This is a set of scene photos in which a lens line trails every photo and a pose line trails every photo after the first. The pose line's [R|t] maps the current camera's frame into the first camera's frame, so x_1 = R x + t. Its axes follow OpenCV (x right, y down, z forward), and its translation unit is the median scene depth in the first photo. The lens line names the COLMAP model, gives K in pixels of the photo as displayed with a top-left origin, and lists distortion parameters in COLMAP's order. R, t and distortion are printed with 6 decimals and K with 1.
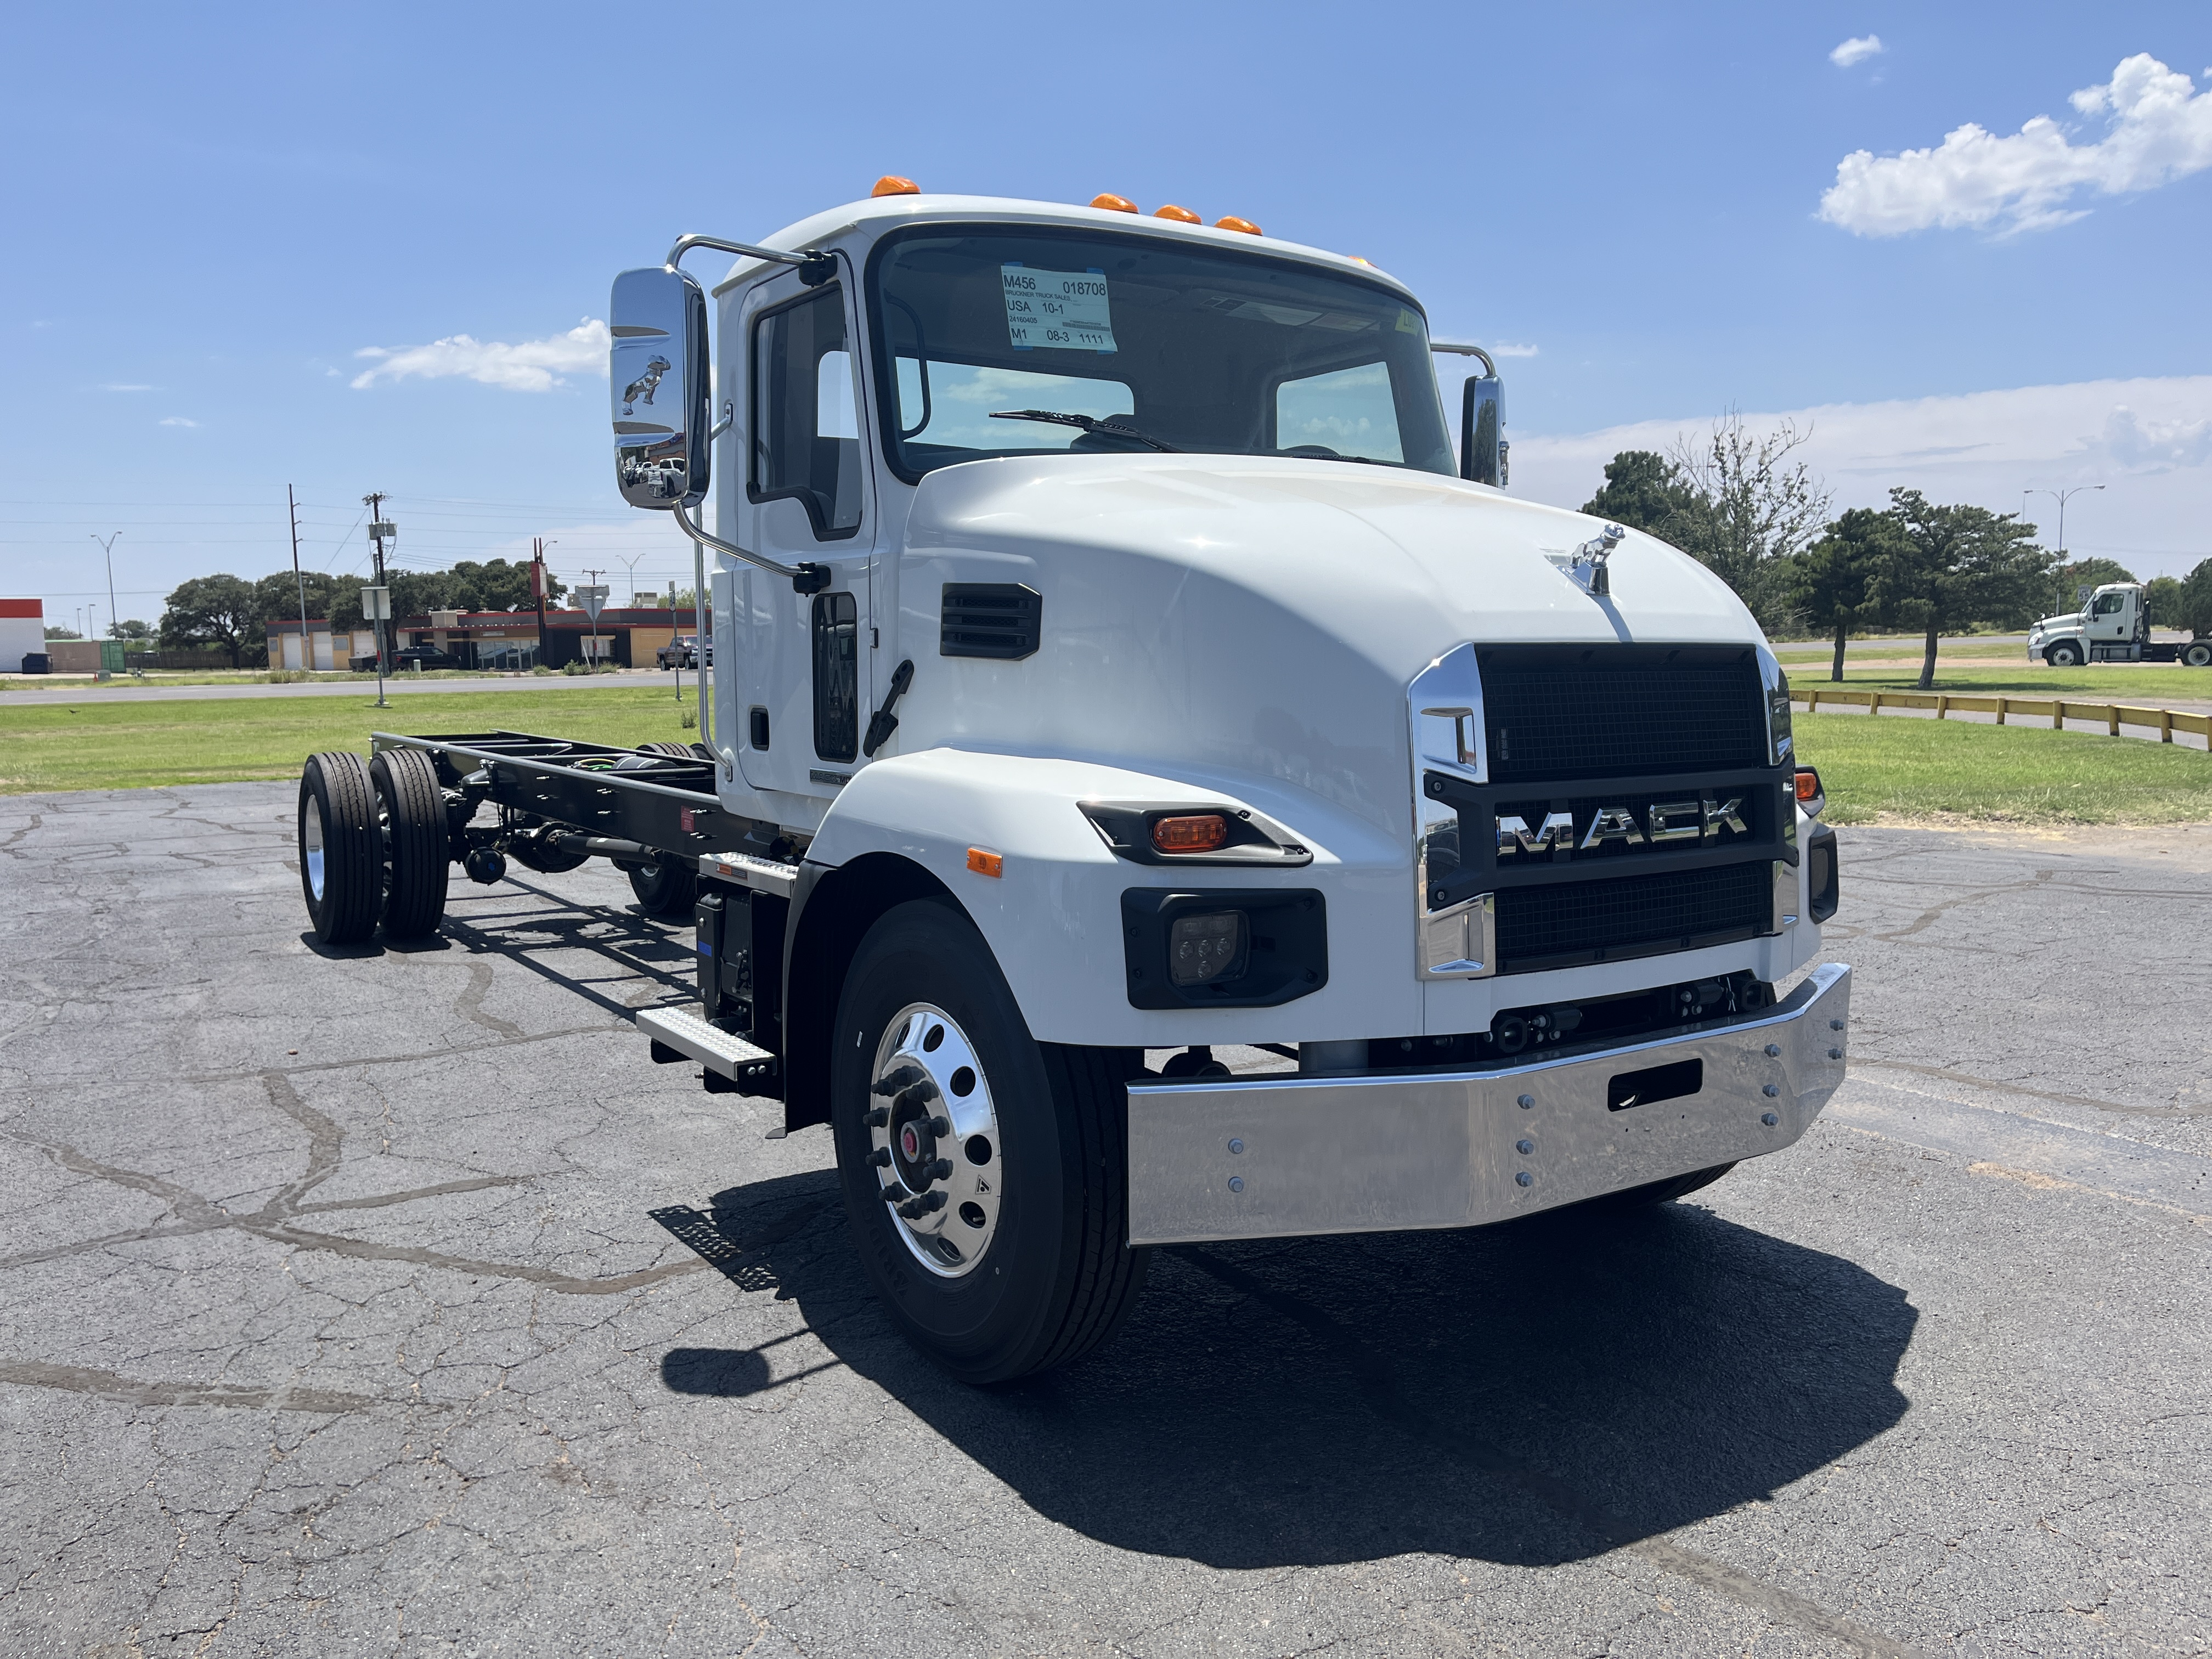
lens RADIAL K [[1675.9, 0, 1105.6], [0, 1675.9, 826.5], [0, 0, 1]] dist [0.058474, 0.002055]
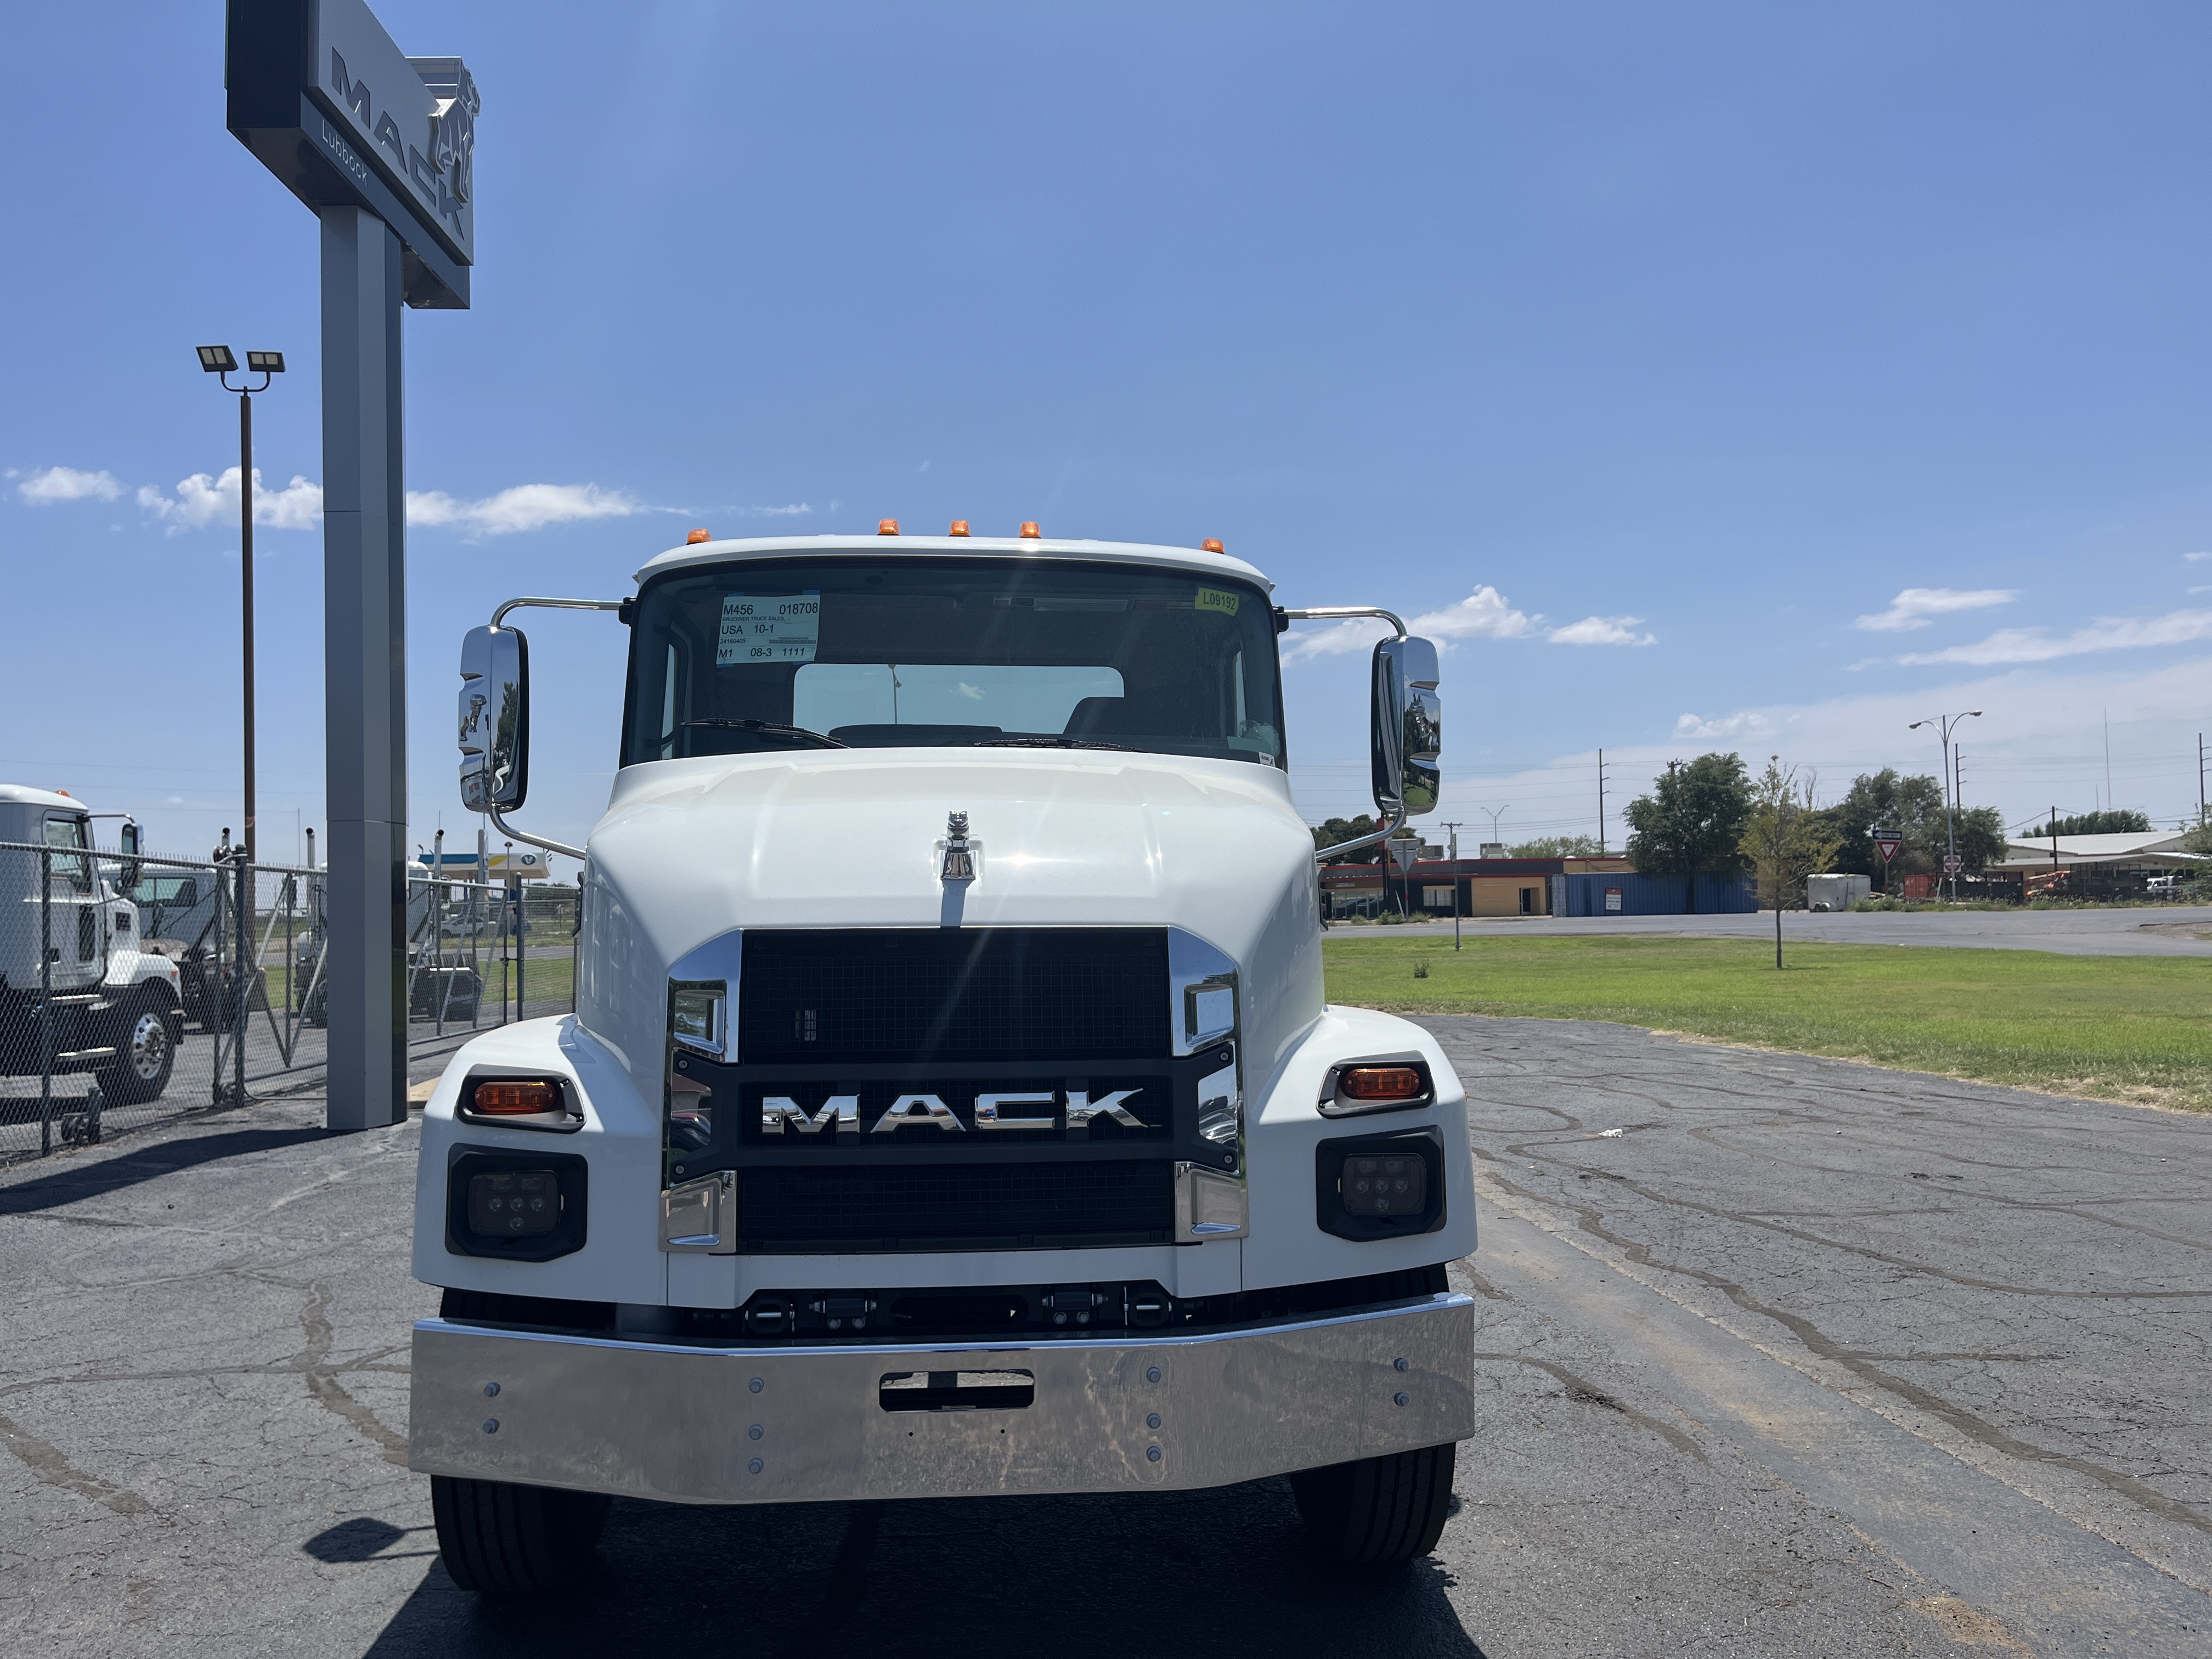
lens RADIAL K [[1675.9, 0, 1106.9], [0, 1675.9, 832.0], [0, 0, 1]] dist [0.058474, 0.002055]
pose [[0.877907, -0.022284, -0.478313, 0.852395], [-0.046528, 0.990220, -0.131531, -0.037686], [0.476566, 0.137727, 0.868284, 0.165536]]
